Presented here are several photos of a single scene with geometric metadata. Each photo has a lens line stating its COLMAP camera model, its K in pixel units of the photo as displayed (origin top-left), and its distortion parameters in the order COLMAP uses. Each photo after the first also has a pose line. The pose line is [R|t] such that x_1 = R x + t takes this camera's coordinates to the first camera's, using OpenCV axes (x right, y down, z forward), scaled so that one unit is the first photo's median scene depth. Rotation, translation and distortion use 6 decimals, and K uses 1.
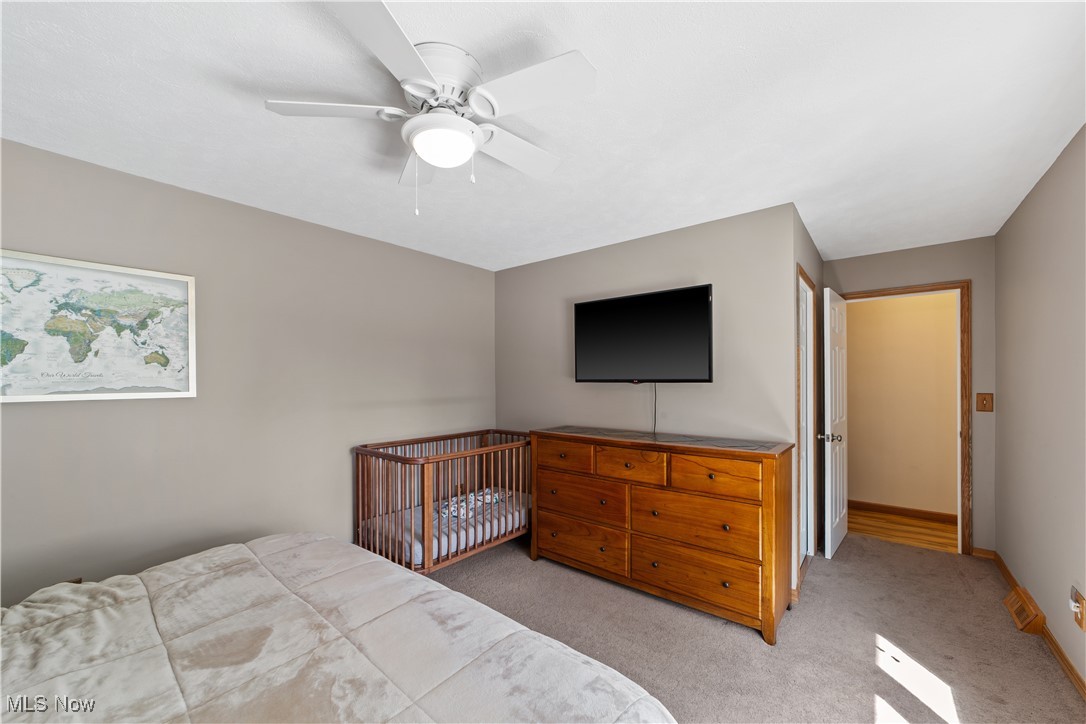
lens RADIAL K [[420.9, 0, 546.7], [0, 420.9, 376.5], [0, 0, 1]] dist [-0.013358, 0.004614]
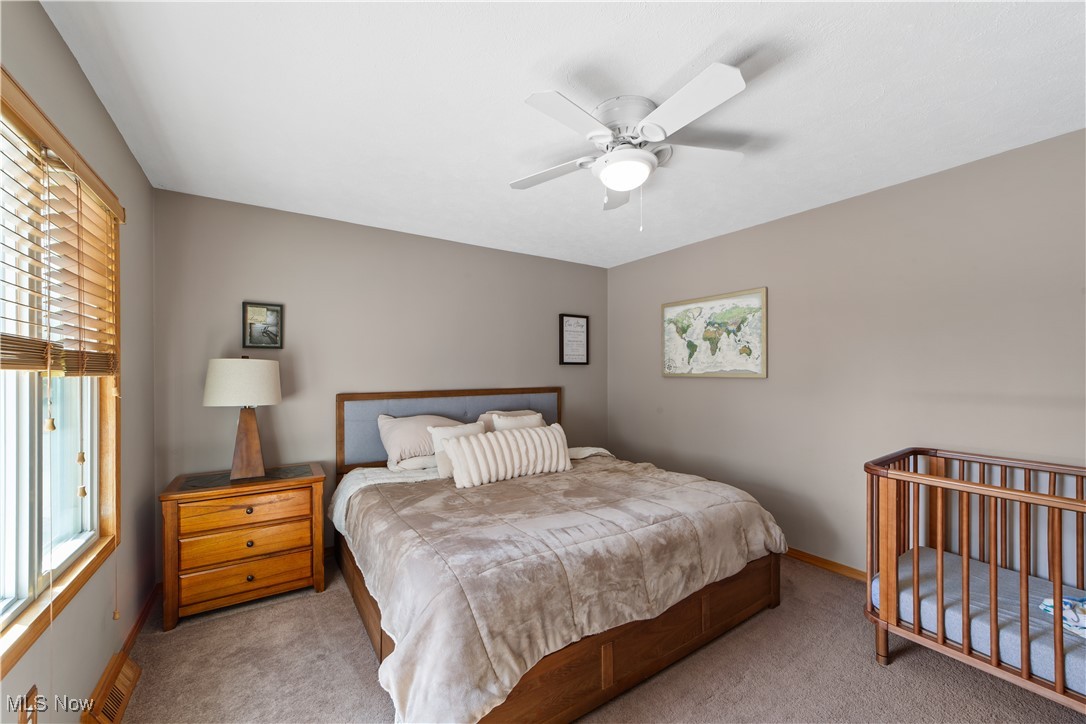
lens RADIAL K [[420.9, 0, 544.9], [0, 420.9, 366.6], [0, 0, 1]] dist [-0.013358, 0.004614]
pose [[-0.306944, -0.003492, -0.951721, 0.709858], [0.008420, 0.999944, -0.006385, 0.017883], [0.951690, -0.009973, -0.306897, 0.820391]]
